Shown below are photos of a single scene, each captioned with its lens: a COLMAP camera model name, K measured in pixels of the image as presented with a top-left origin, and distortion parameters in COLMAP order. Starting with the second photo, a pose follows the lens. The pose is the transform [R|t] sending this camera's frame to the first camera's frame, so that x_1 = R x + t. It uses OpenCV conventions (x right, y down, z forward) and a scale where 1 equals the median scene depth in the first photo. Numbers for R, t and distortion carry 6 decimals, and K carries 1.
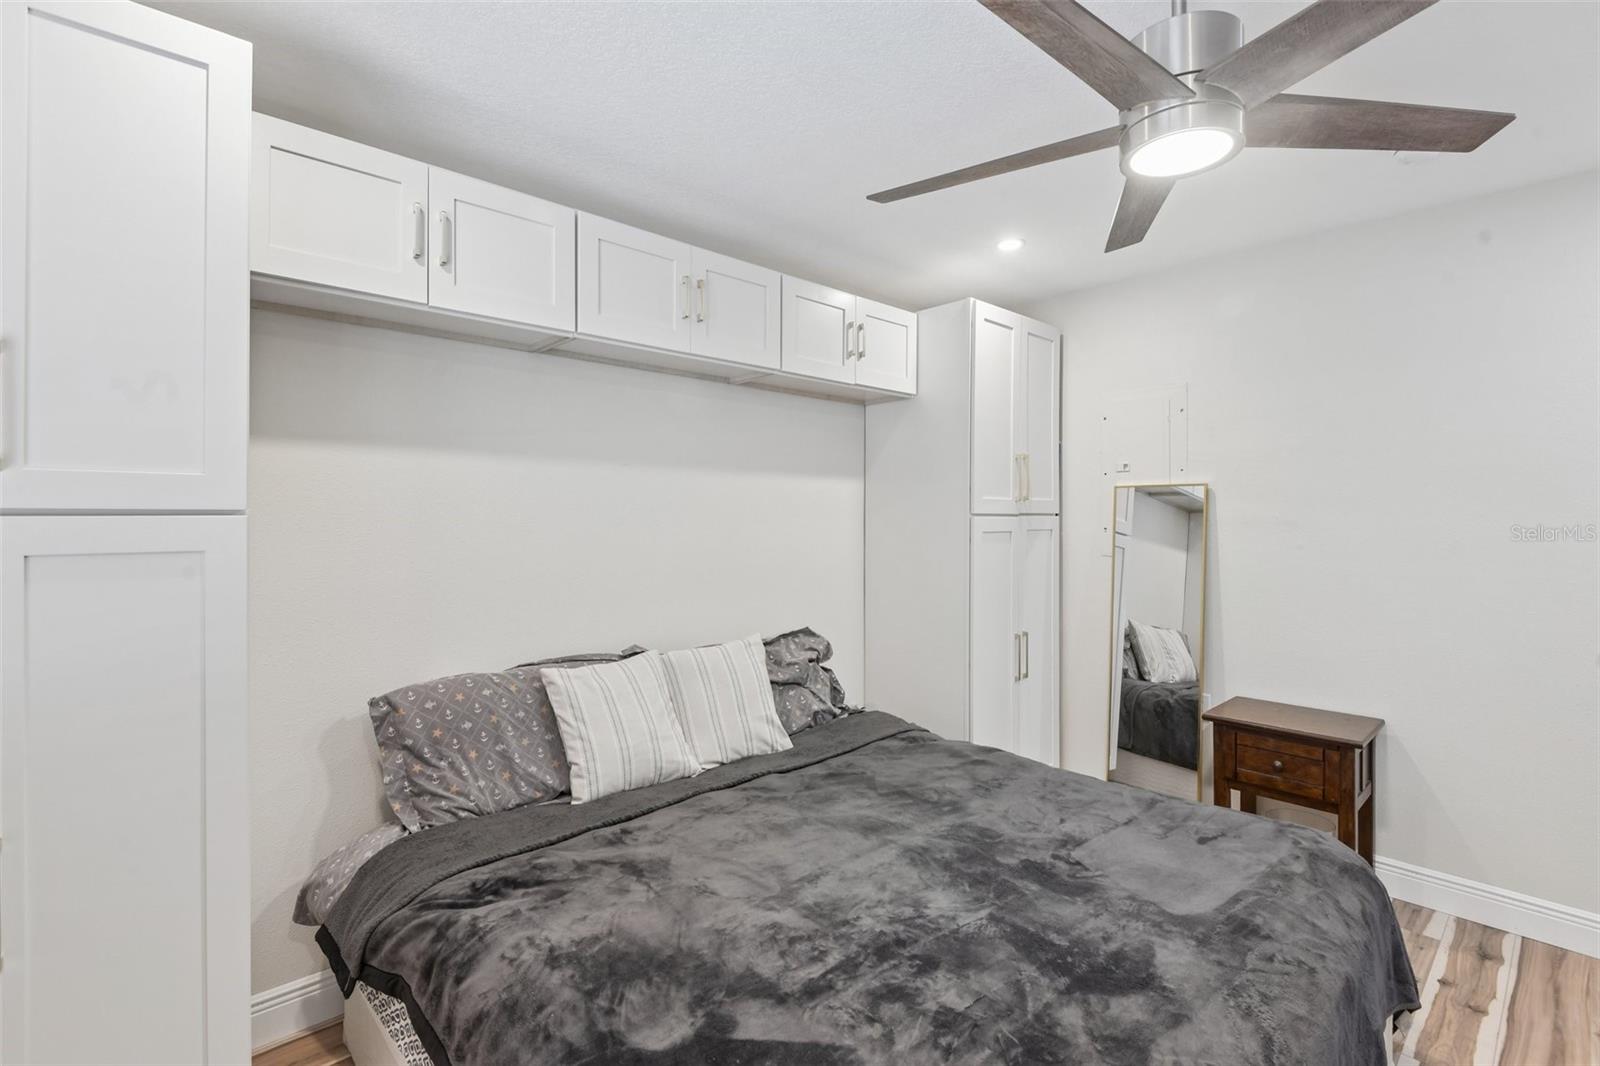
lens RADIAL K [[712.8, 0, 803.3], [0, 712.8, 518.5], [0, 0, 1]] dist [-0.000462, -0.000162]
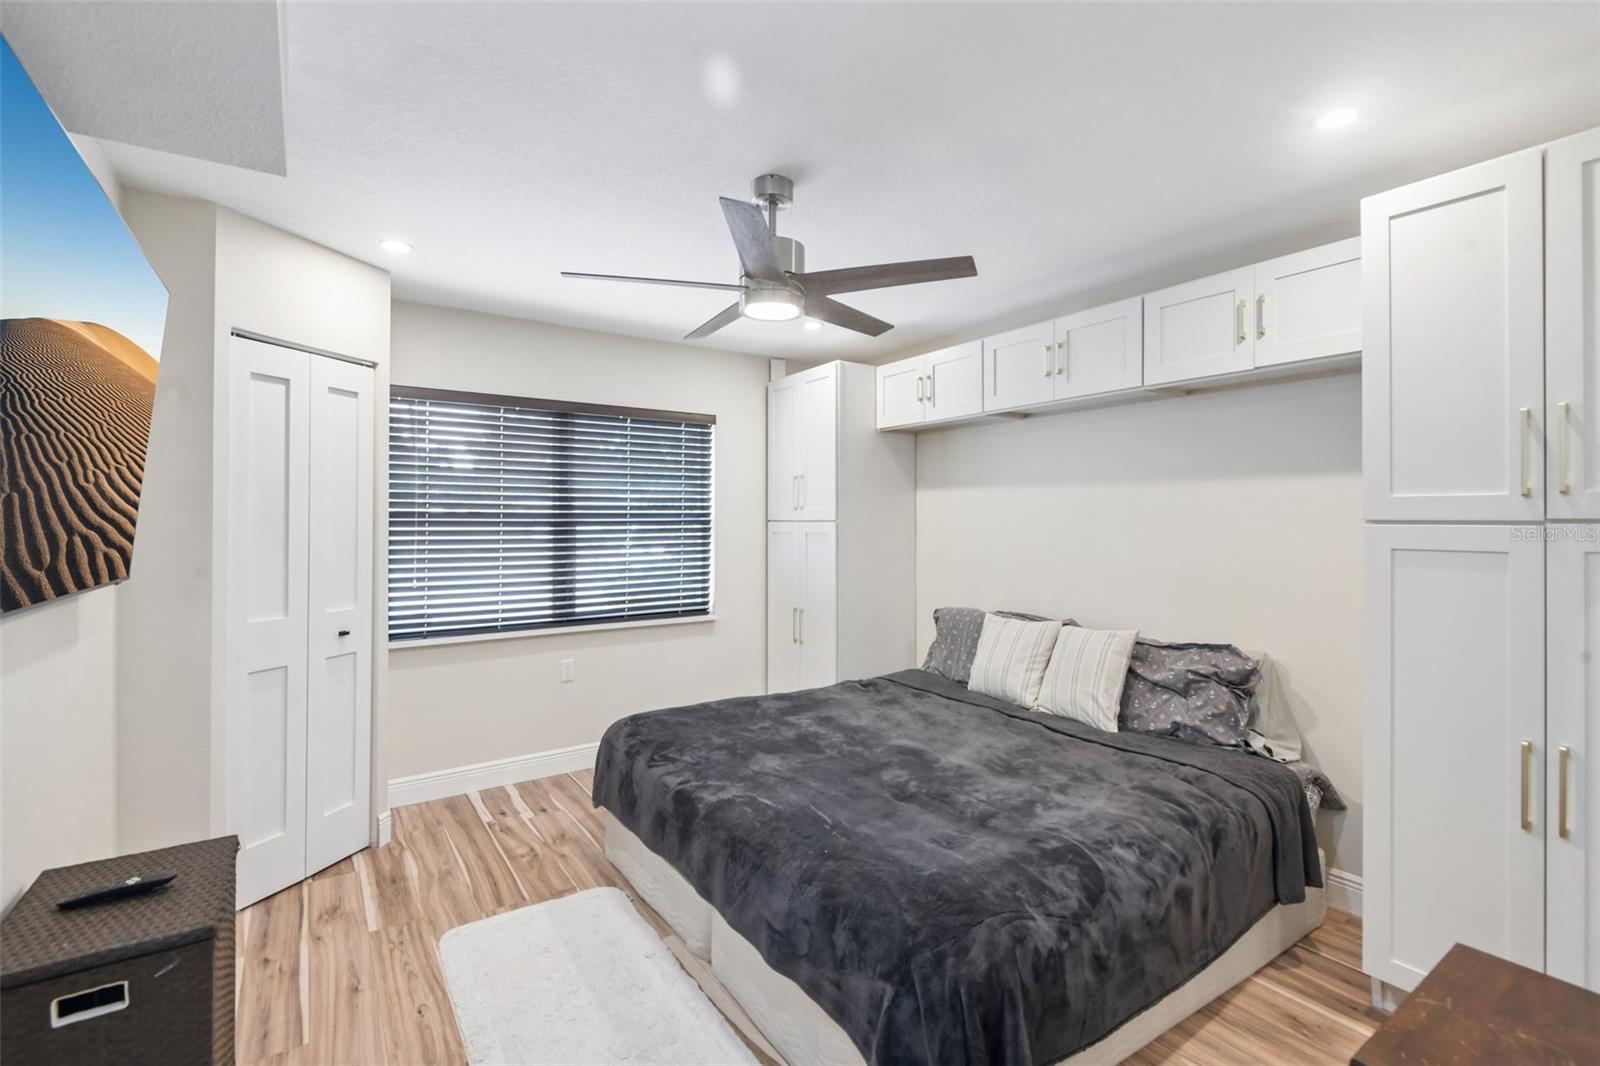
lens RADIAL K [[712.8, 0, 803.3], [0, 712.8, 518.5], [0, 0, 1]] dist [-0.000462, -0.000162]
pose [[-0.139564, -0.005454, -0.990198, 1.201058], [-0.007169, 0.999964, -0.004497, -0.001933], [0.990187, 0.006471, -0.139598, 0.707168]]
